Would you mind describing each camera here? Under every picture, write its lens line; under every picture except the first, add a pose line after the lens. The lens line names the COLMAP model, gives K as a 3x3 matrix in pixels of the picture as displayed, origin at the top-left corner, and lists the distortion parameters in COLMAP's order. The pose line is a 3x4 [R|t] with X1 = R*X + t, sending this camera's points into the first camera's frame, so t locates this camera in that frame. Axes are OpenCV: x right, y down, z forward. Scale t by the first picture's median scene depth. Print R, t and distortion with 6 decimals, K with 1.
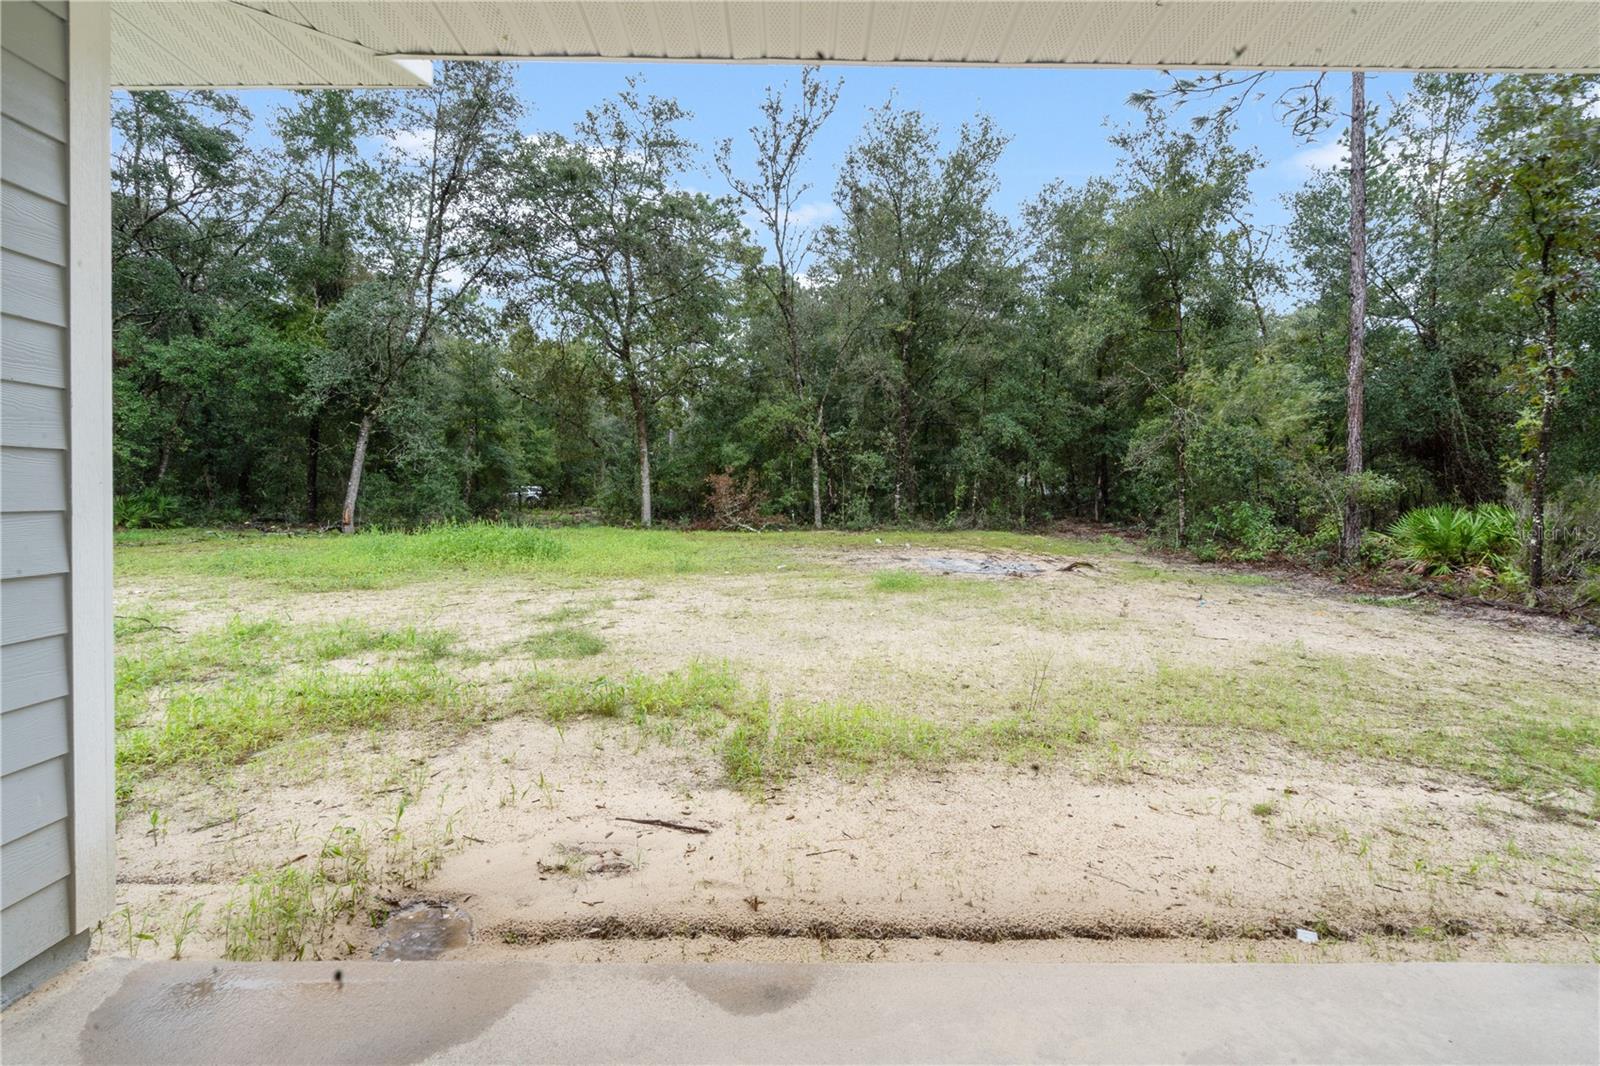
lens RADIAL K [[731.2, 0, 793.8], [0, 731.2, 530.5], [0, 0, 1]] dist [-0.003447, 0.000215]
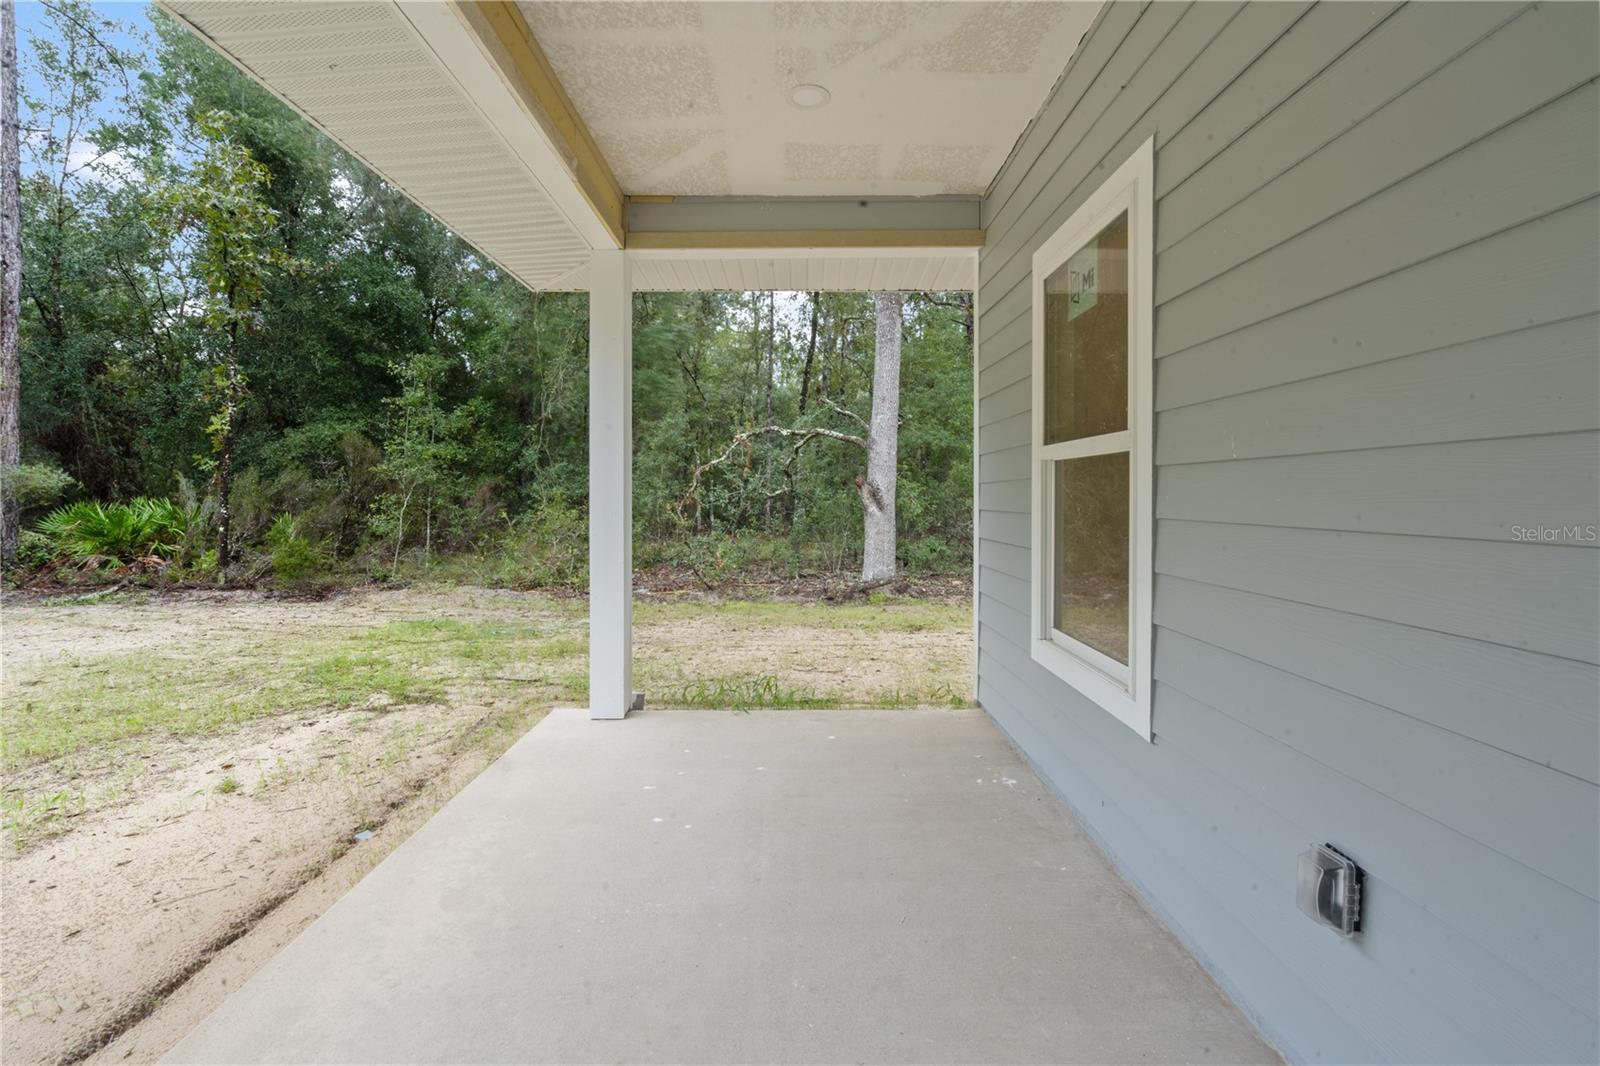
lens RADIAL K [[731.2, 0, 793.8], [0, 731.2, 530.5], [0, 0, 1]] dist [-0.003447, 0.000215]
pose [[0.004505, -0.052834, 0.998593, -0.201163], [0.044067, 0.997644, 0.052585, -0.004415], [-0.999018, 0.043768, 0.006822, 0.079915]]
